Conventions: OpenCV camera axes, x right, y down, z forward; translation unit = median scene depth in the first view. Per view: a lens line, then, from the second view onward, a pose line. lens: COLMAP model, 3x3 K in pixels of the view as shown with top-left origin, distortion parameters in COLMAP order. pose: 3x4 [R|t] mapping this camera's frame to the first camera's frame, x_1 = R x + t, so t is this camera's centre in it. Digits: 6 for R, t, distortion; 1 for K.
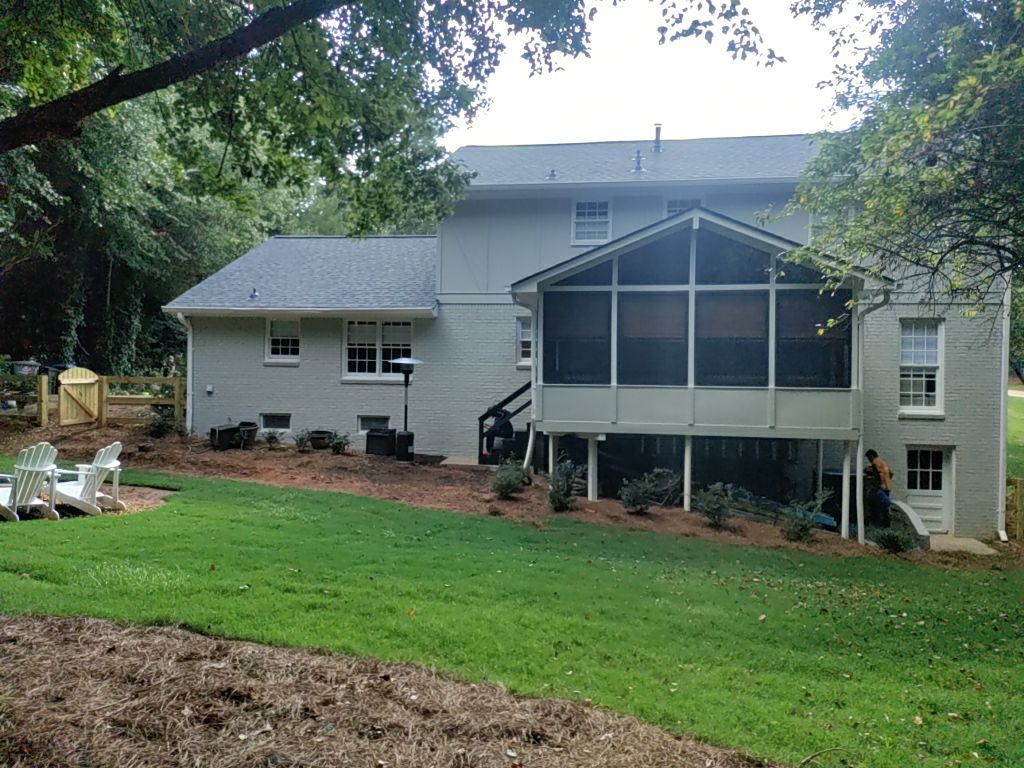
lens RADIAL K [[749.4, 0, 512.0], [0, 749.4, 384.0], [0, 0, 1]] dist [0.048146, -0.003471]
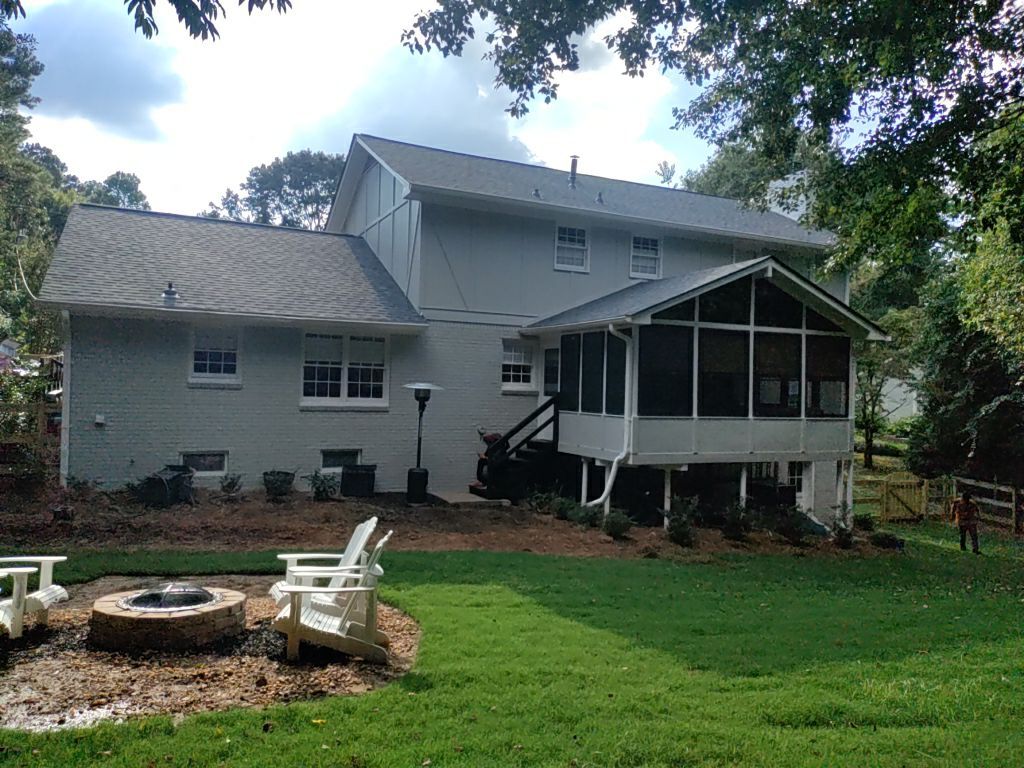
lens RADIAL K [[750.1, 0, 516.0], [0, 750.1, 363.4], [0, 0, 1]] dist [0.034609, -0.002097]
pose [[0.828049, 0.024640, 0.560114, -0.495685], [-0.009325, 0.999501, -0.030183, -0.029539], [-0.560578, 0.019770, 0.827865, 0.207513]]
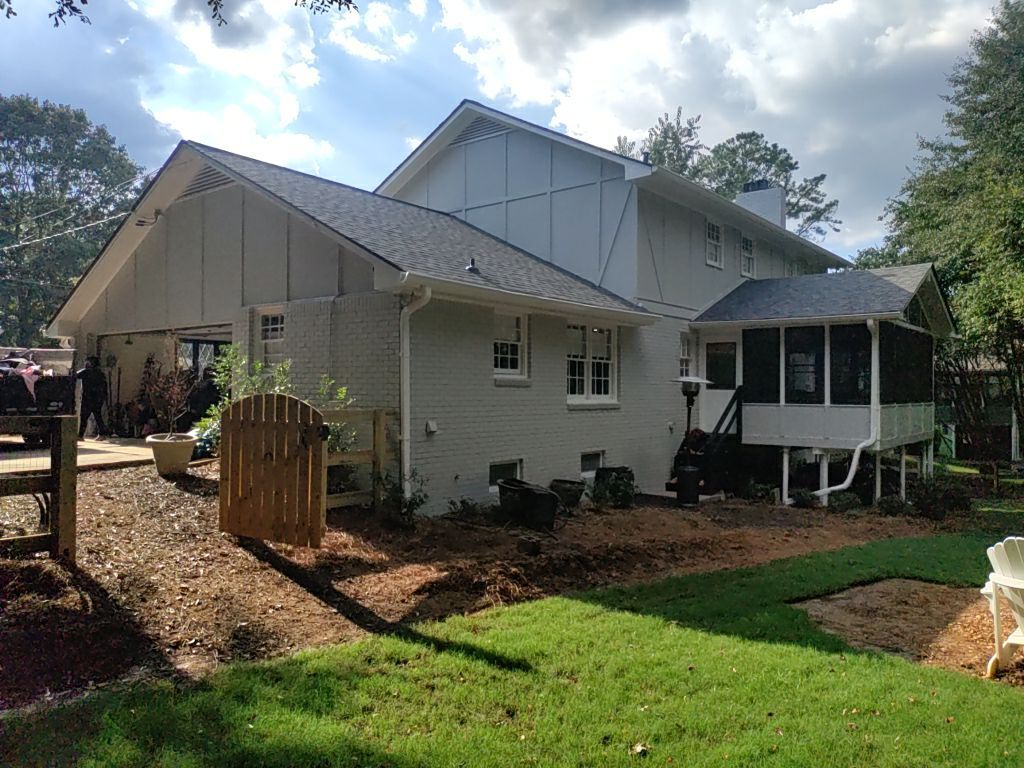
lens RADIAL K [[749.4, 0, 512.0], [0, 749.4, 384.0], [0, 0, 1]] dist [0.048146, -0.003471]
pose [[0.509578, -0.003061, 0.860419, -0.882694], [0.006031, 0.999982, -0.000015, -0.026299], [-0.860404, 0.005197, 0.509587, 0.694281]]
